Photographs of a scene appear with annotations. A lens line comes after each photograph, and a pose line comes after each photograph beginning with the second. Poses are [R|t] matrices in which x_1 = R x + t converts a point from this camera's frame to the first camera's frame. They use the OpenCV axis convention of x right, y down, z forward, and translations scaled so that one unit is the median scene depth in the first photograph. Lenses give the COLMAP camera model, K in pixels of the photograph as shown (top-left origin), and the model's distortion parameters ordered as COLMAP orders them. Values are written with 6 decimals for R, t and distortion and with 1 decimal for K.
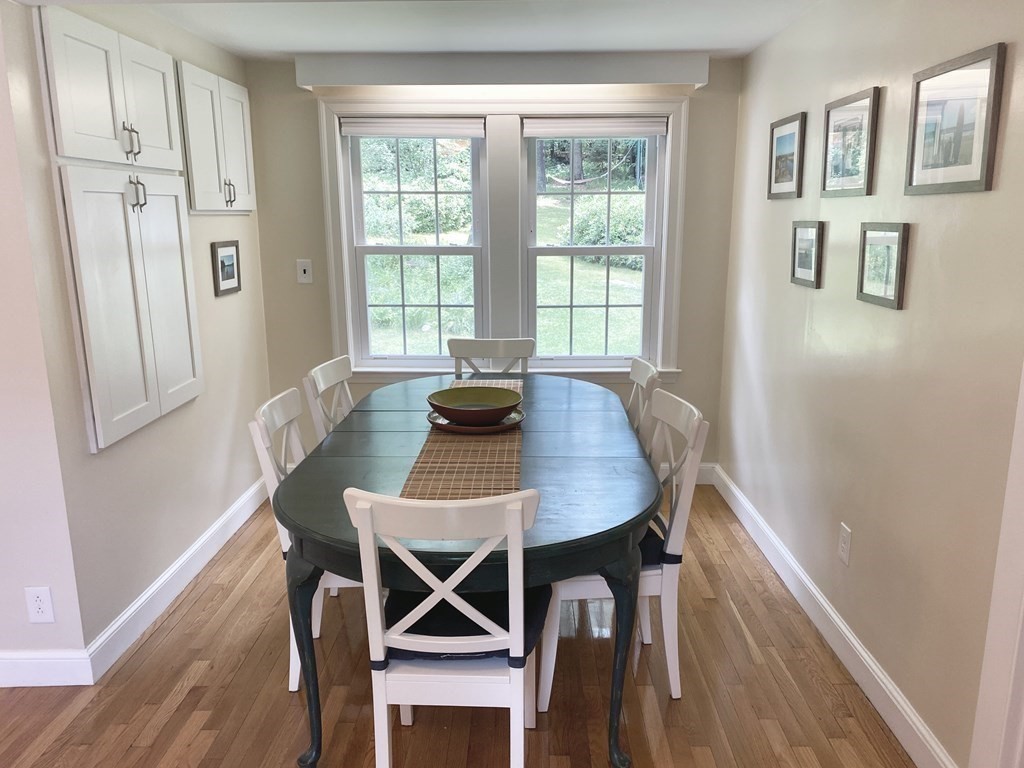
lens RADIAL K [[794.9, 0, 507.6], [0, 794.9, 382.2], [0, 0, 1]] dist [0.071055, -0.104760]
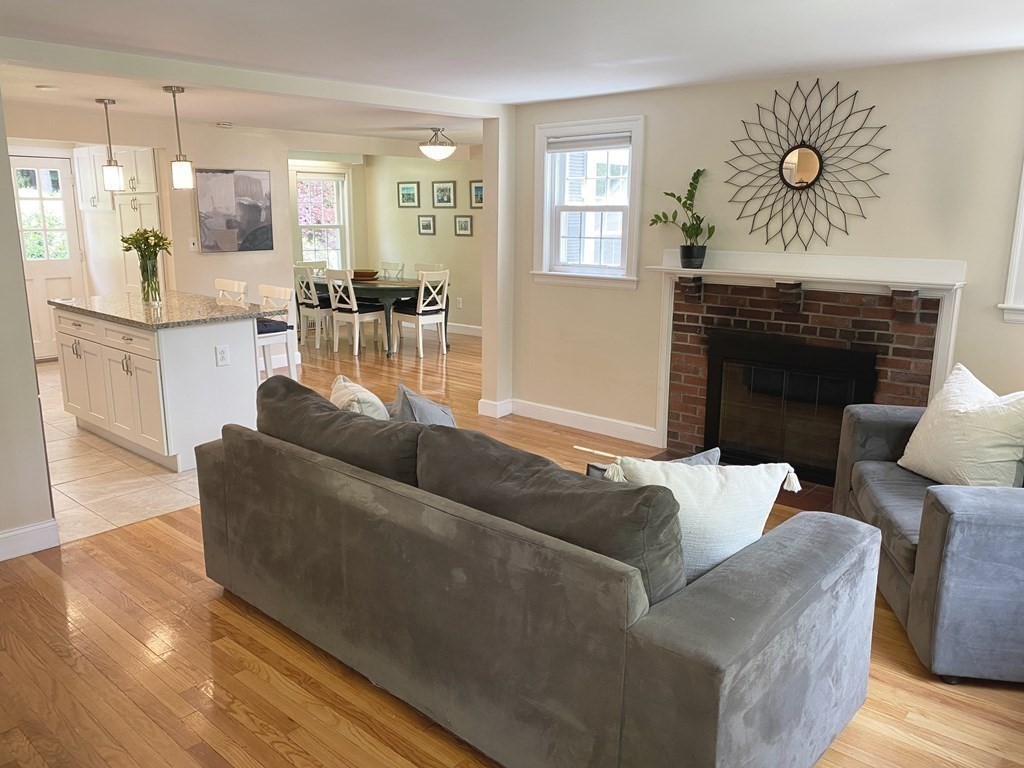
lens RADIAL K [[794.9, 0, 507.6], [0, 794.9, 382.2], [0, 0, 1]] dist [0.071055, -0.104760]
pose [[0.664694, -0.166584, 0.728308, -2.338005], [0.158280, 0.984096, 0.080635, 0.326154], [-0.730157, 0.061679, 0.680489, -1.767117]]
